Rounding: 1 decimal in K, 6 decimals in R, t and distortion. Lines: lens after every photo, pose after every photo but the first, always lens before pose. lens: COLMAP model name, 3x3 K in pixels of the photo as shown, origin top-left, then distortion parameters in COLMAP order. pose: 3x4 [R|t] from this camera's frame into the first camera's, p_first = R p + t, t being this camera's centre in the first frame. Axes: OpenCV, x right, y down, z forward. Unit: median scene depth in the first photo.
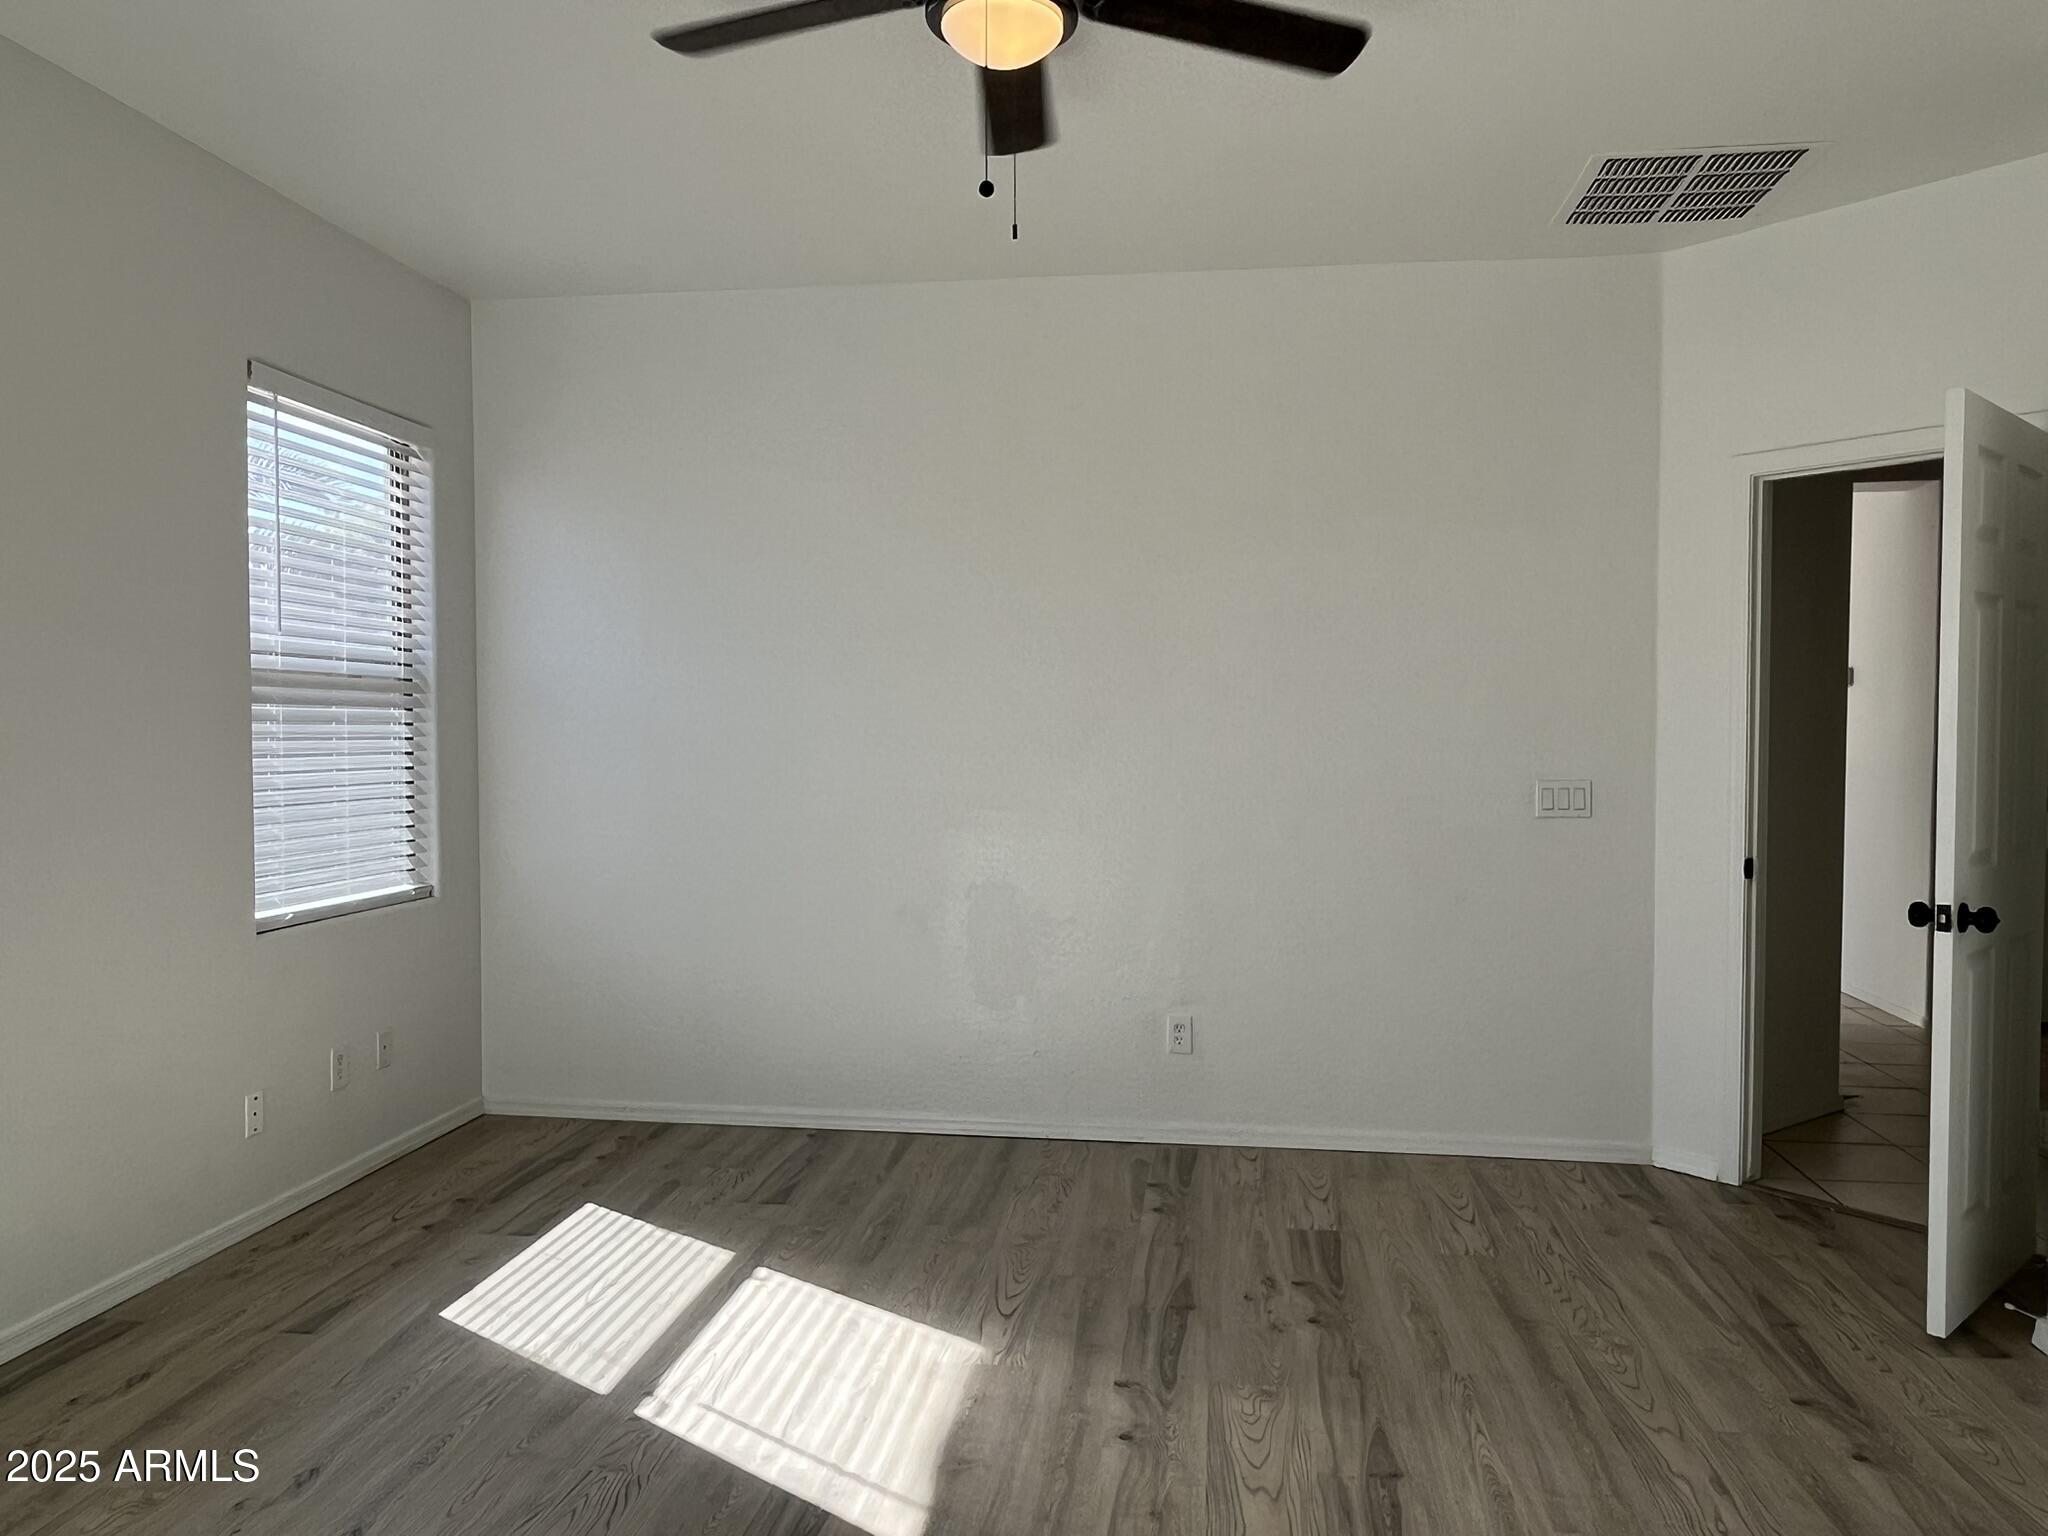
lens RADIAL K [[1443.1, 0, 1011.1], [0, 1443.1, 765.9], [0, 0, 1]] dist [-0.054784, -0.002601]
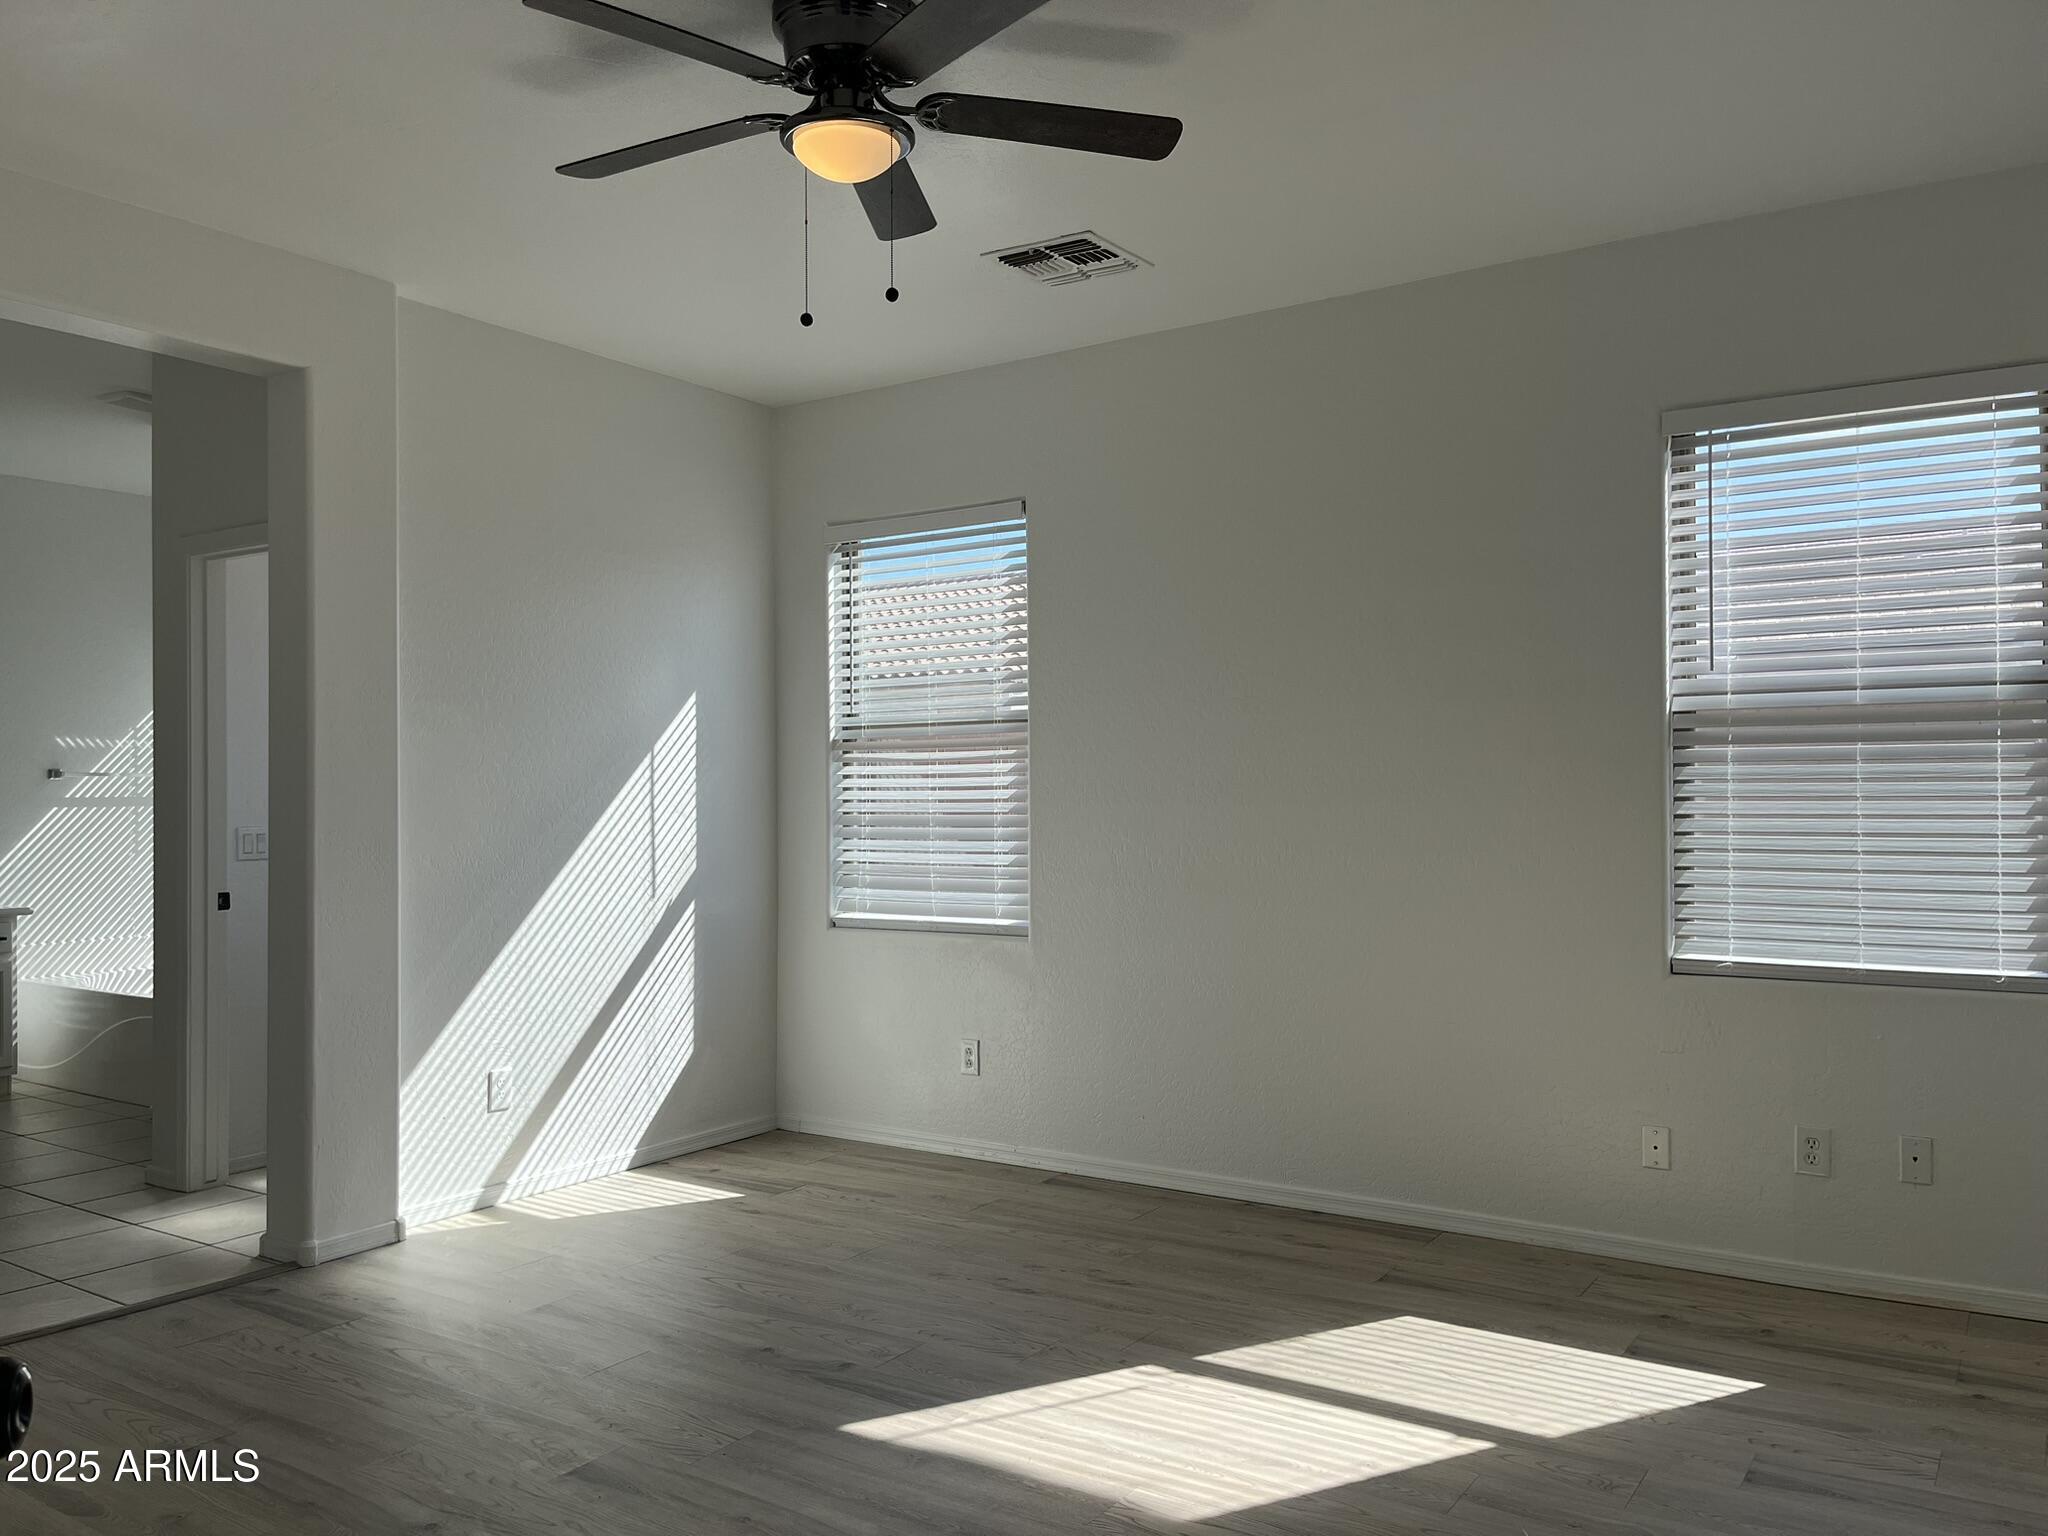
lens RADIAL K [[1549.9, 0, 1020.5], [0, 1549.9, 783.9], [0, 0, 1]] dist [0.057110, -0.086095]
pose [[-0.437072, -0.003817, -0.899419, 0.746344], [-0.018097, 0.999826, 0.004551, -0.014314], [0.899245, 0.018266, -0.437065, 1.181511]]
